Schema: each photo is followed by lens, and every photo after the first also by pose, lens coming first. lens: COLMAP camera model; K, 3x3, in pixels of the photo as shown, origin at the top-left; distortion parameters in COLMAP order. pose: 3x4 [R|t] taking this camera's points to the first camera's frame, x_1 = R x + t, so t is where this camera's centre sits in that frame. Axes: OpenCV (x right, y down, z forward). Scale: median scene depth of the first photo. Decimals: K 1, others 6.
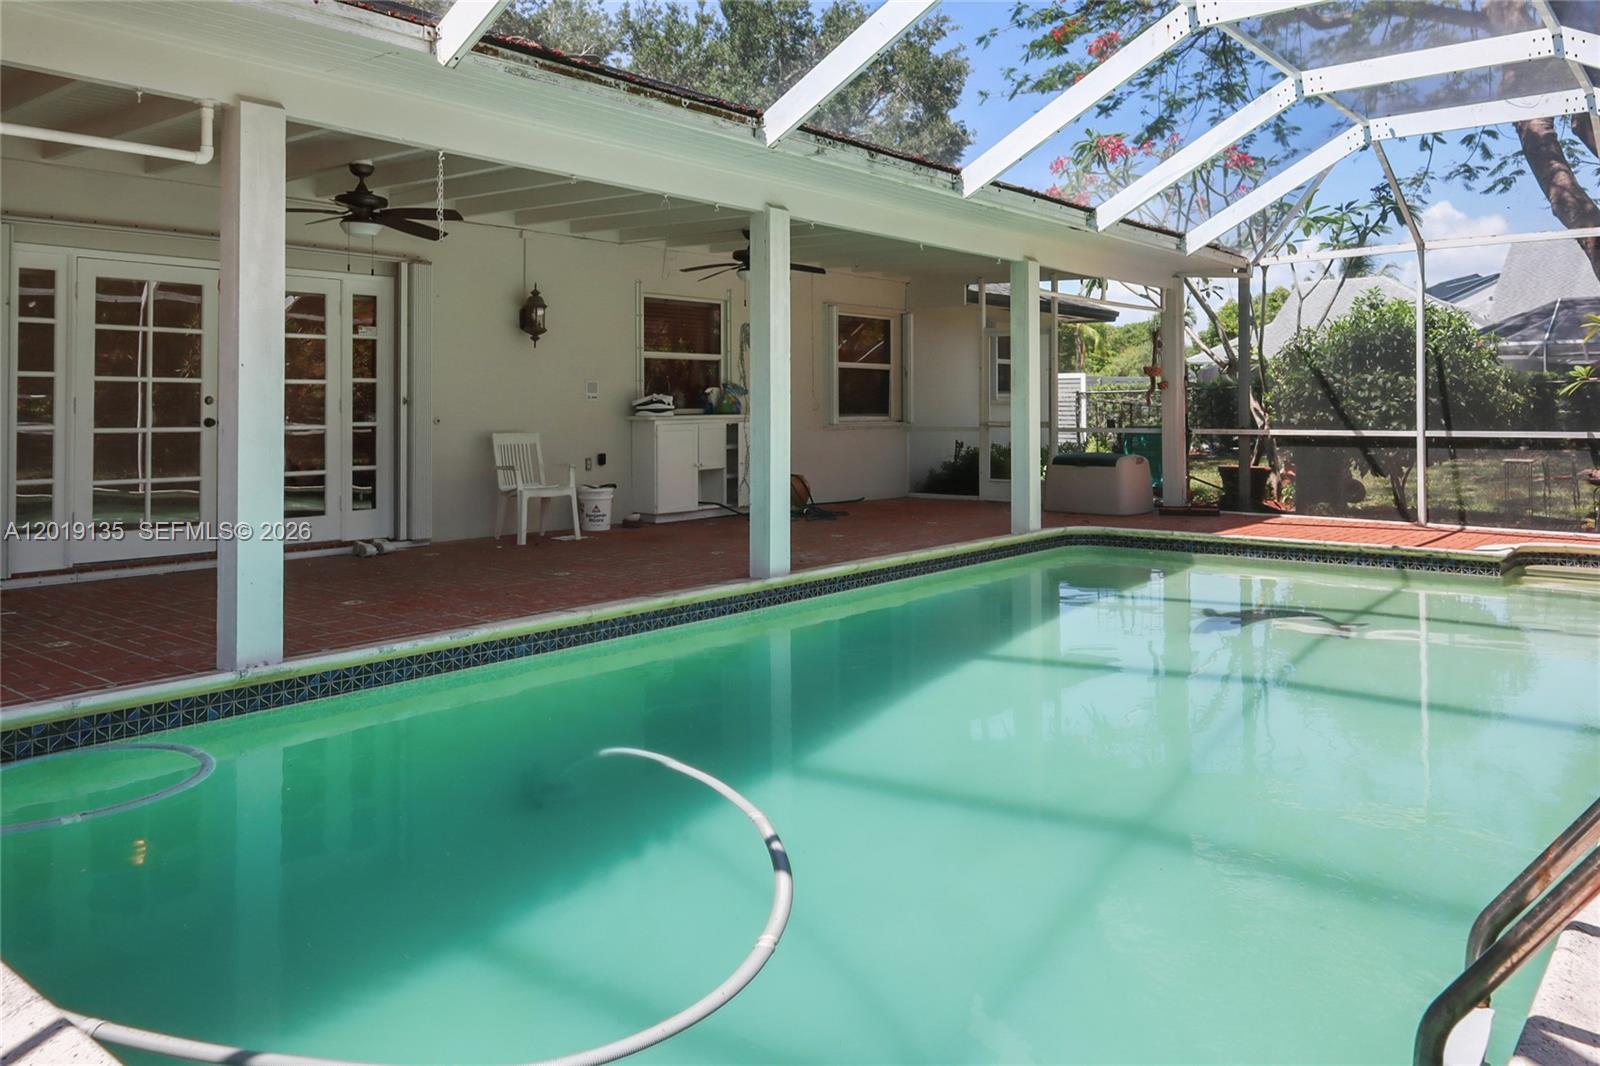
lens RADIAL K [[1174.5, 0, 800.0], [0, 1174.5, 533.0], [0, 0, 1]] dist [-0.112574, 0.095869]
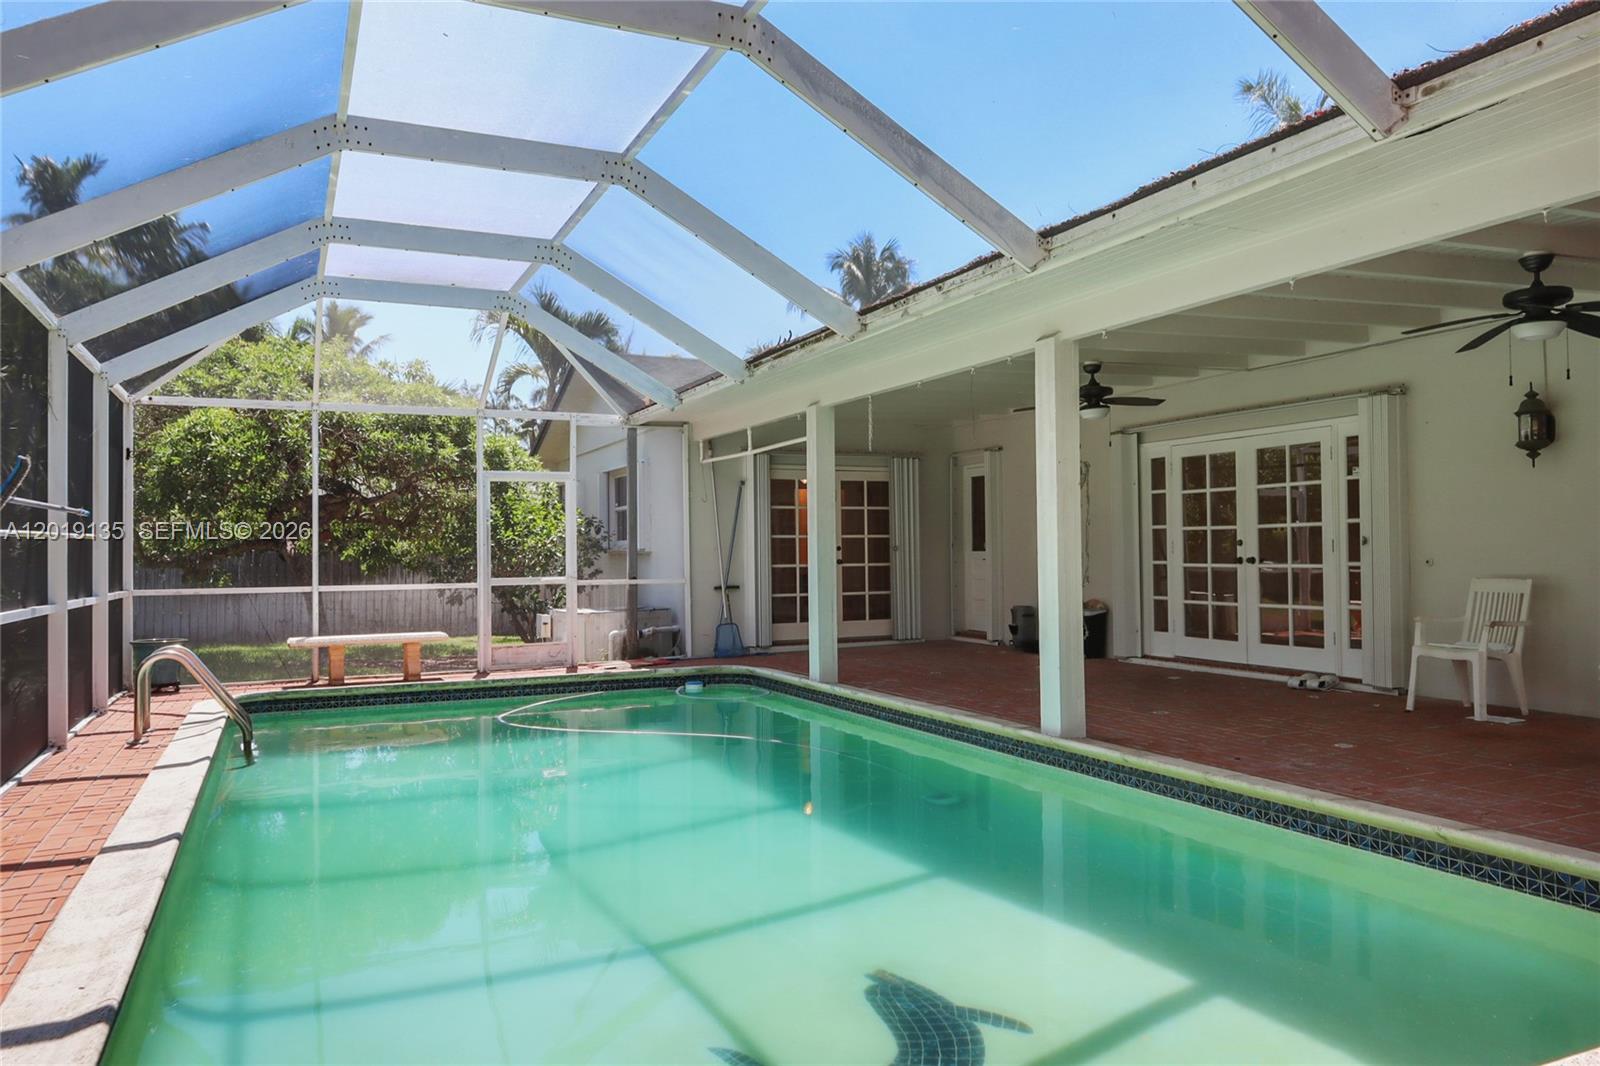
lens RADIAL K [[1174.5, 0, 800.0], [0, 1174.5, 533.0], [0, 0, 1]] dist [-0.112574, 0.095869]
pose [[-0.443759, -0.017686, -0.895972, 0.900953], [-0.087072, 0.995926, 0.023466, -0.124793], [0.891906, 0.088427, -0.443490, 1.238240]]
